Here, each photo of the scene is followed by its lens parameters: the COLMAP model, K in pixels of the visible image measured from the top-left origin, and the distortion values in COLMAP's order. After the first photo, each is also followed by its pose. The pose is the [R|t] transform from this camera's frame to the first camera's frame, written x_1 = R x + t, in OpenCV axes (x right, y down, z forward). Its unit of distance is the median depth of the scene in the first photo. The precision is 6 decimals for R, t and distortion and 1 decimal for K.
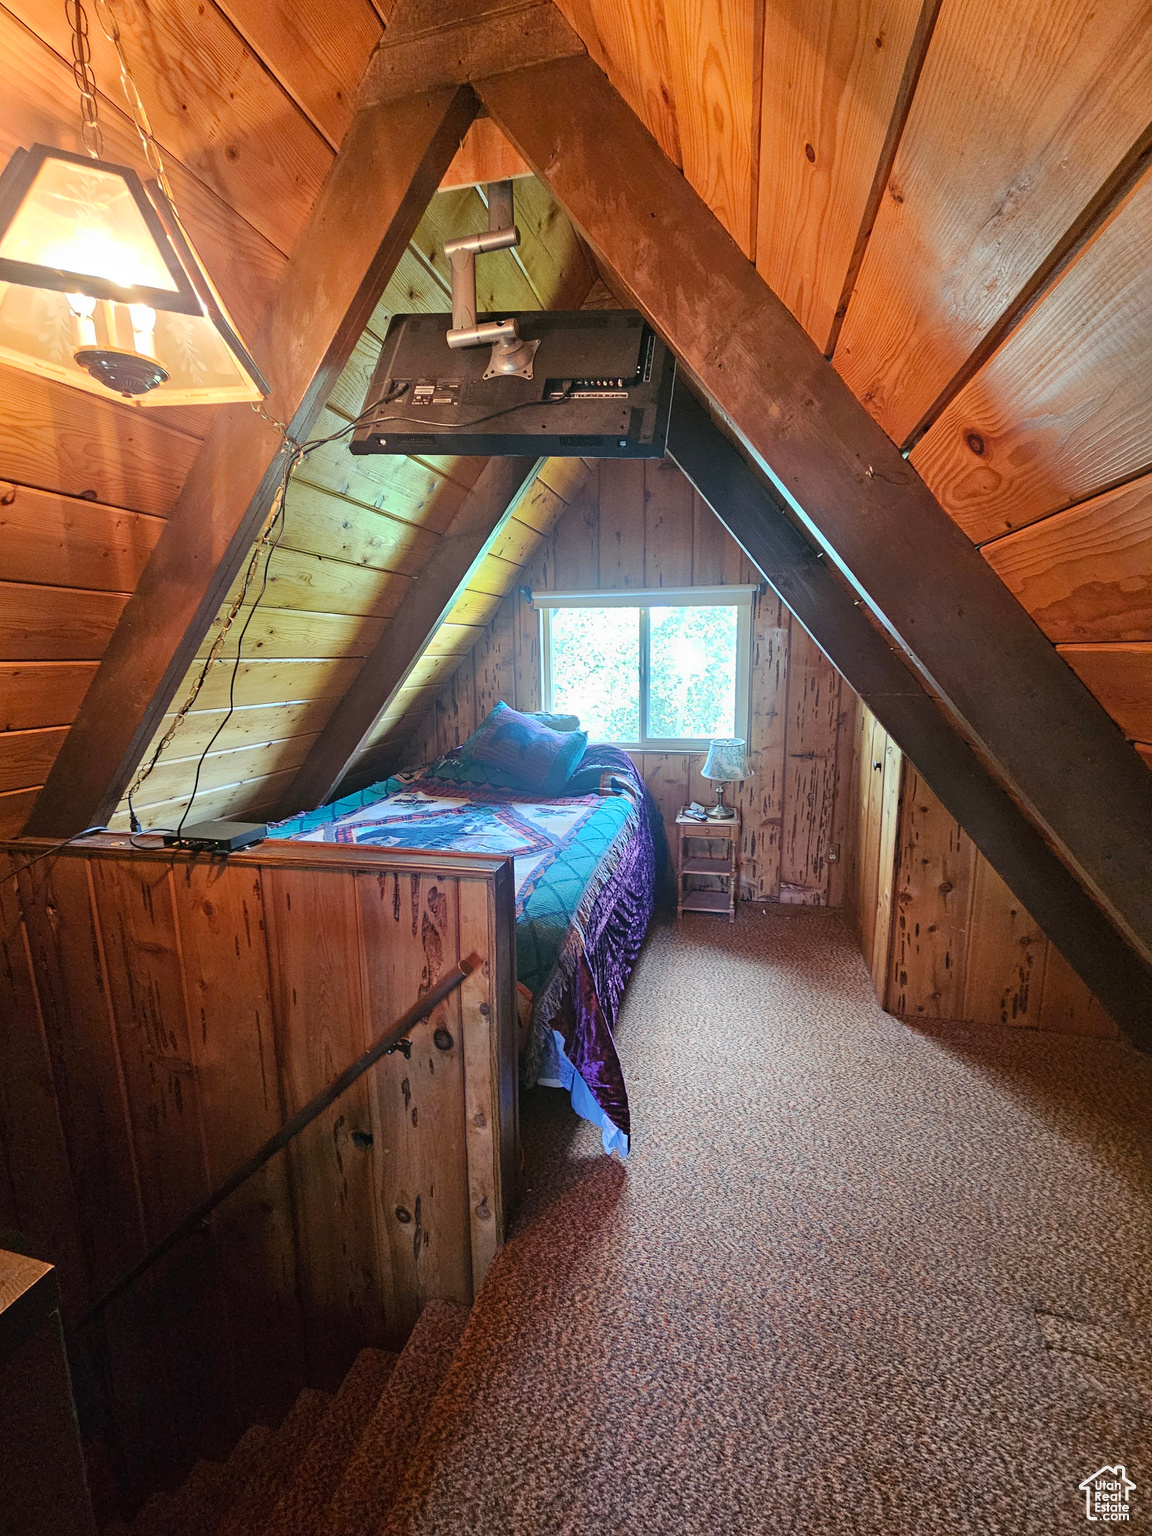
lens RADIAL K [[629.1, 0, 578.2], [0, 629.1, 763.9], [0, 0, 1]] dist [-0.000705, -0.000710]
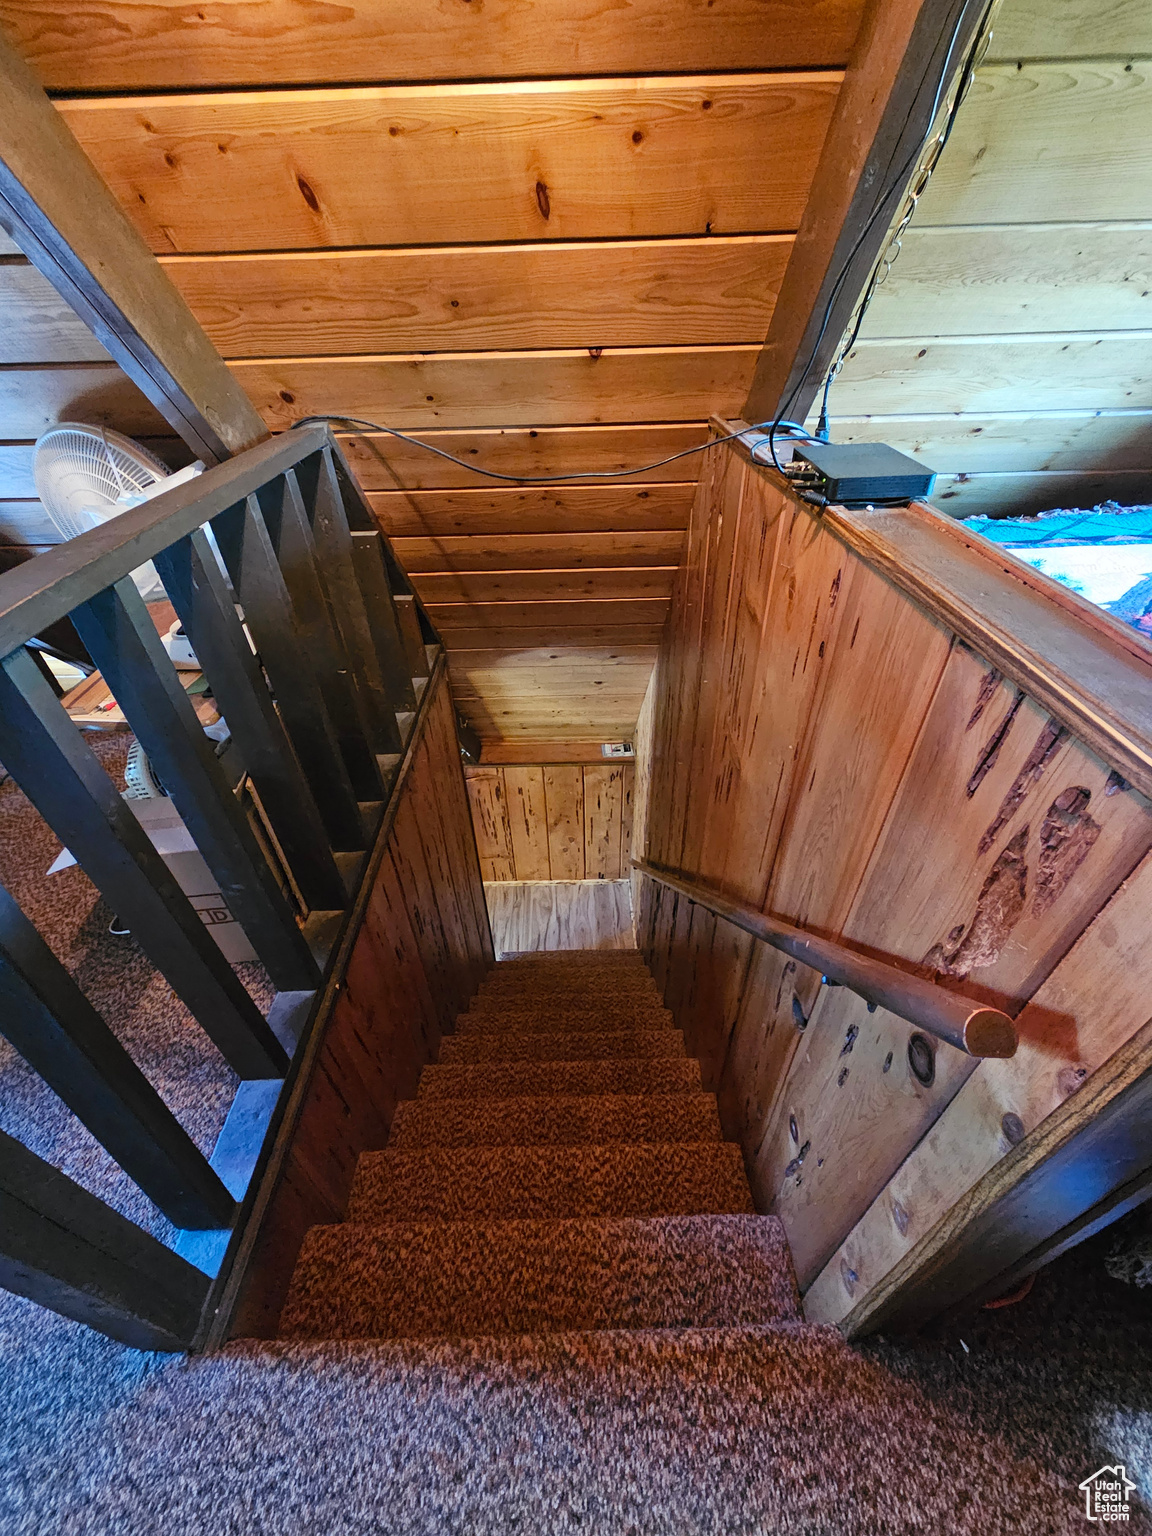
lens RADIAL K [[629.1, 0, 578.4], [0, 629.1, 760.0], [0, 0, 1]] dist [-0.000705, -0.000710]
pose [[0.255962, 0.594171, -0.762525, -0.059882], [-0.141730, 0.803344, 0.578403, 0.035345], [0.956241, -0.039976, 0.289837, 0.650012]]
